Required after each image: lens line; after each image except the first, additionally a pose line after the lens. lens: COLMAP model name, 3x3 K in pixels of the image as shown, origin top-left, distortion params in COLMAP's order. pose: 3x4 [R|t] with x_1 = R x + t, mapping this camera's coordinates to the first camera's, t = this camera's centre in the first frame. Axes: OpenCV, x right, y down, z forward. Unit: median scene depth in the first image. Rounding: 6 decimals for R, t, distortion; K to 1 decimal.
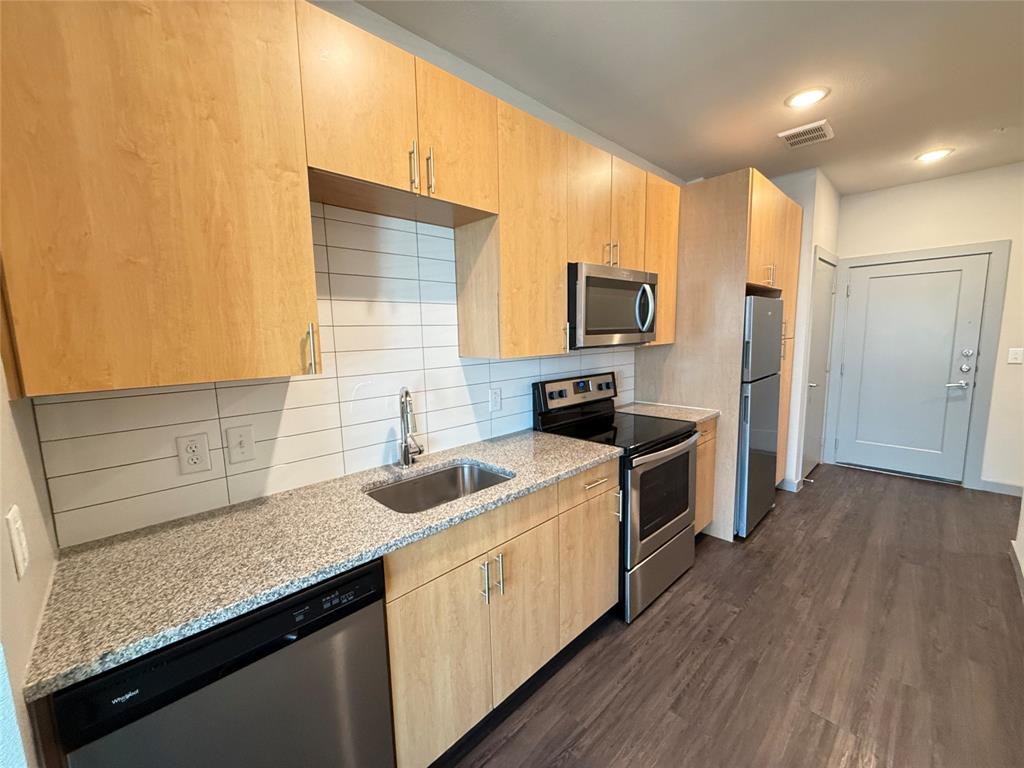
lens RADIAL K [[408.5, 0, 505.4], [0, 408.5, 383.2], [0, 0, 1]] dist [-0.004040, 0.000288]
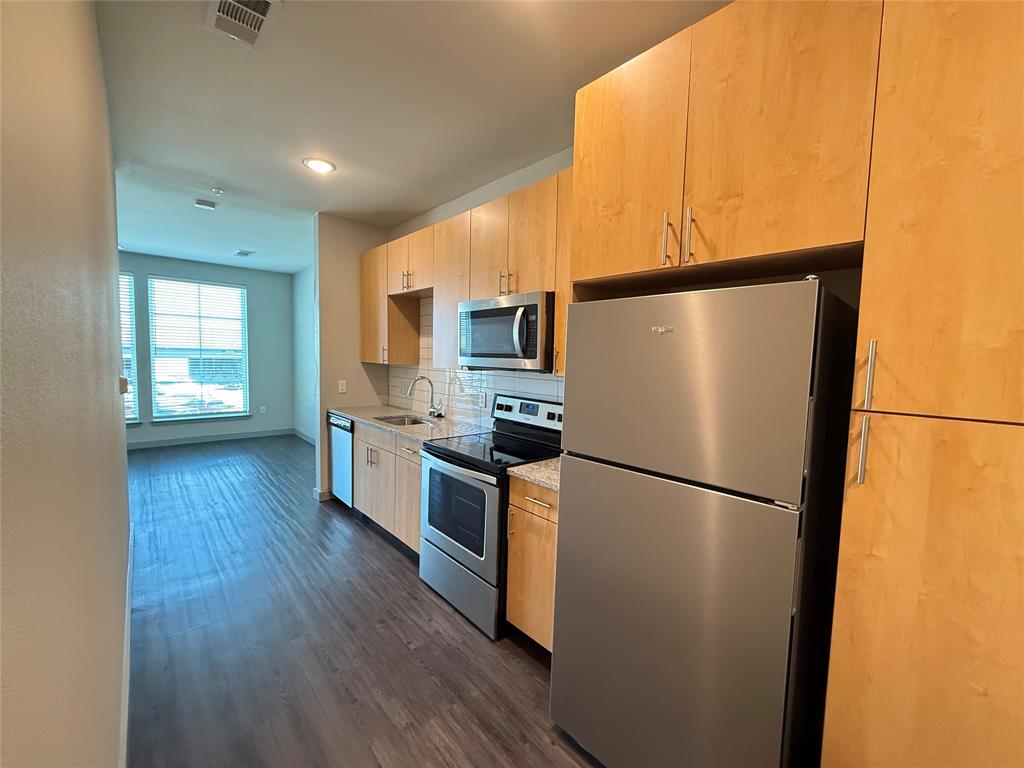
lens RADIAL K [[408.5, 0, 513.9], [0, 408.5, 383.0], [0, 0, 1]] dist [-0.004040, 0.000288]
pose [[-0.012065, 0.085507, -0.996264, 1.306188], [-0.161301, 0.983122, 0.086333, -0.149526], [0.986831, 0.161740, 0.001931, 1.015161]]
